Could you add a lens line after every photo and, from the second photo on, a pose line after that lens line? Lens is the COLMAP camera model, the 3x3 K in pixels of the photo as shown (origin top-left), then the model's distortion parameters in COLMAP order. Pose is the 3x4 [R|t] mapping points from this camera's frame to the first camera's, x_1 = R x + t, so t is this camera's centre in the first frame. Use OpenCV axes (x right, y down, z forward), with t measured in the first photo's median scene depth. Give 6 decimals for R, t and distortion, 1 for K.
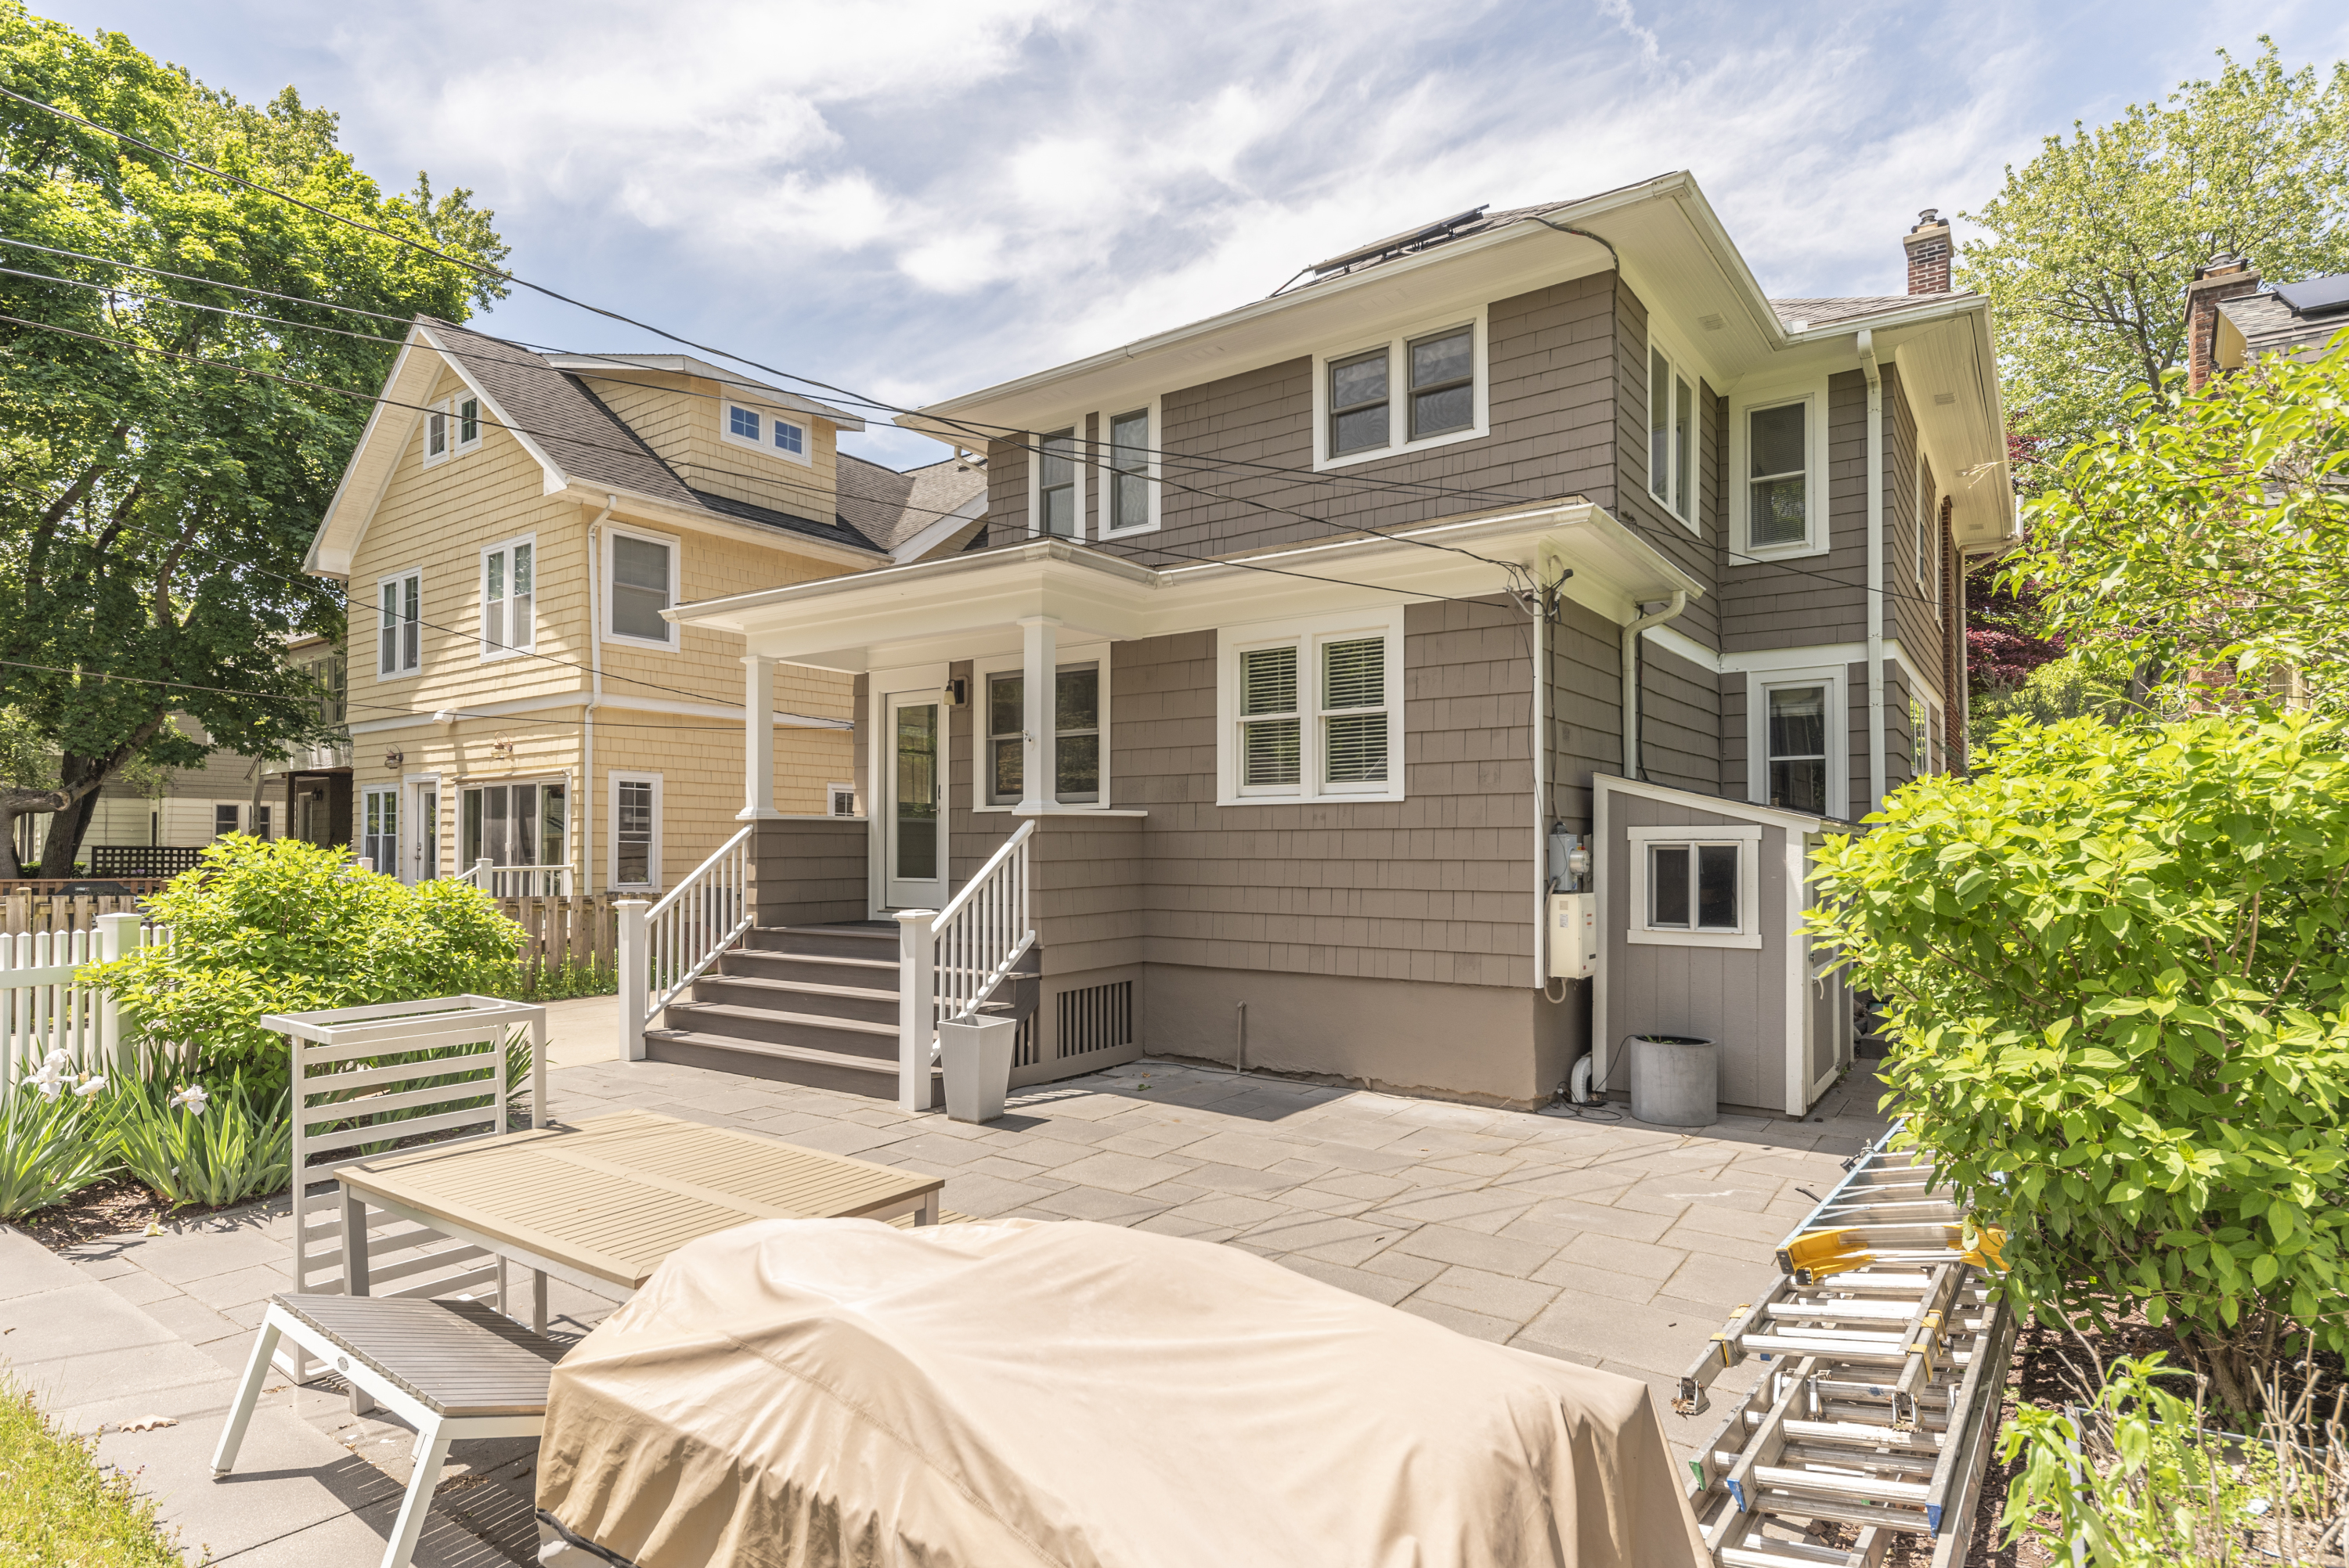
lens RADIAL K [[1190.2, 0, 1173.7], [0, 1190.2, 831.7], [0, 0, 1]] dist [0.013689, 0.000061]
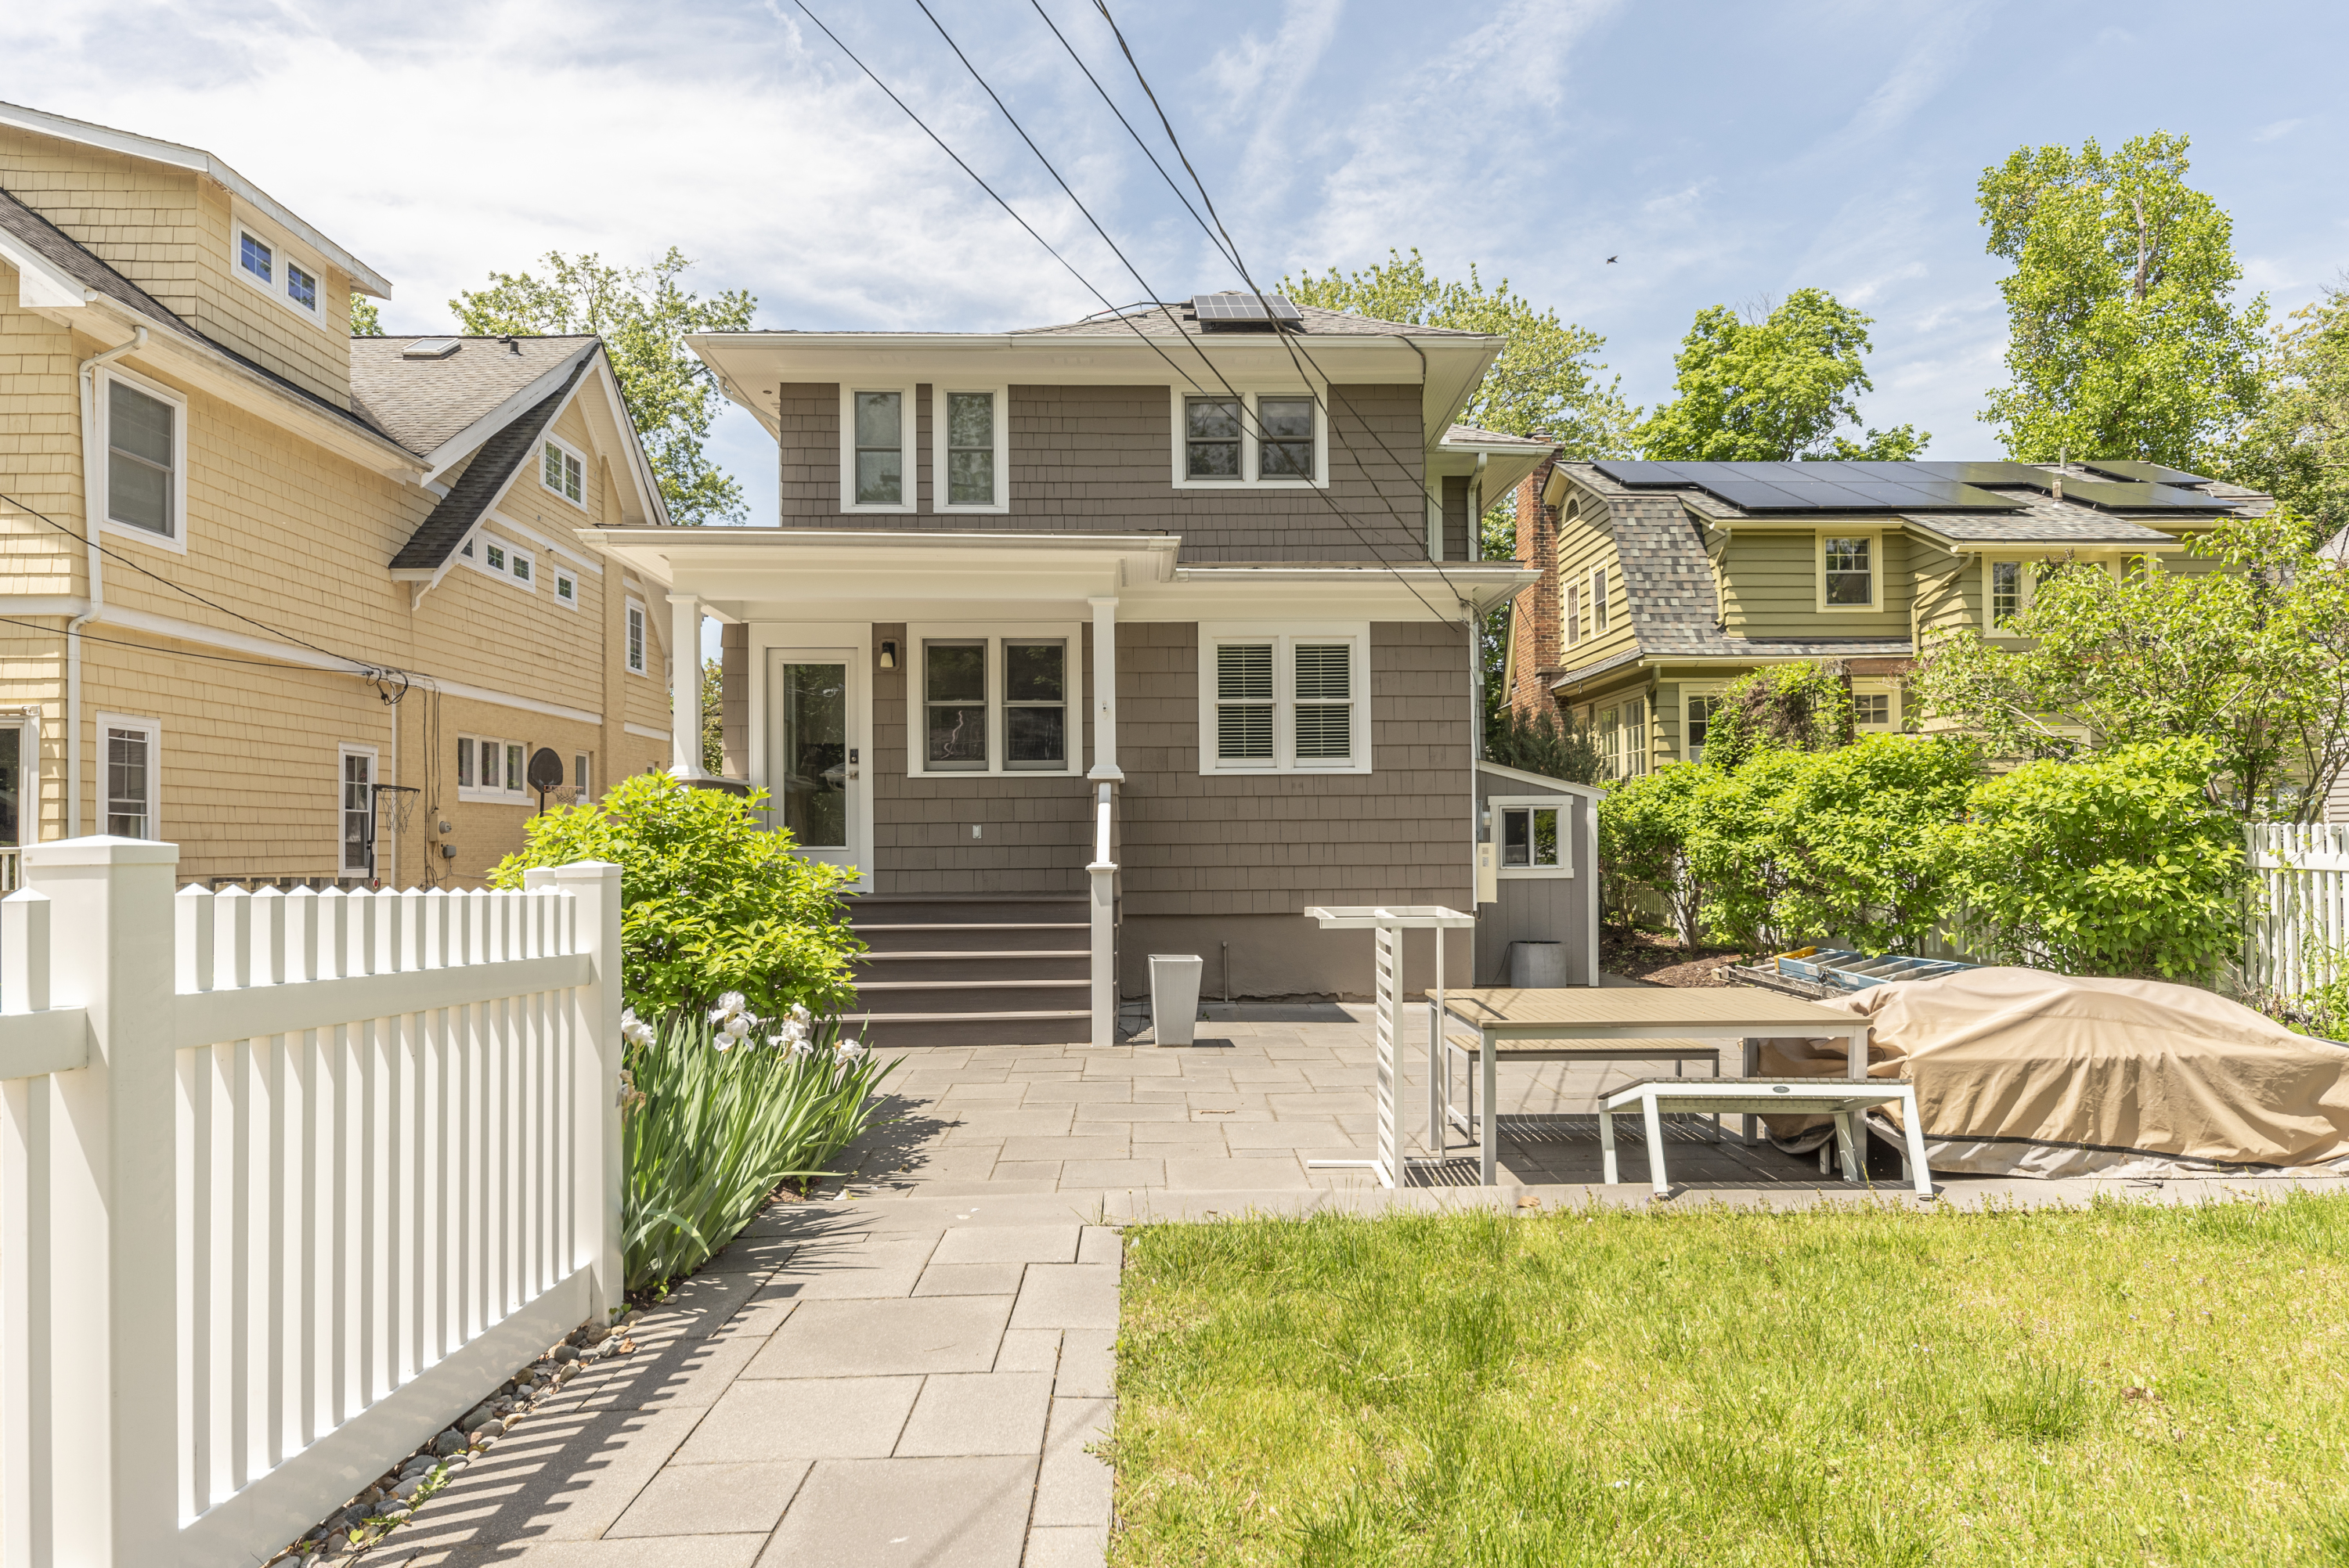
lens RADIAL K [[1244.8, 0, 1181.9], [0, 1244.8, 823.2], [0, 0, 1]] dist [0.008736, 0.000021]
pose [[0.794390, 0.000436, 0.607408, -0.719263], [0.000492, 0.999999, -0.001362, 0.026886], [-0.607408, 0.001381, 0.794389, 0.048634]]
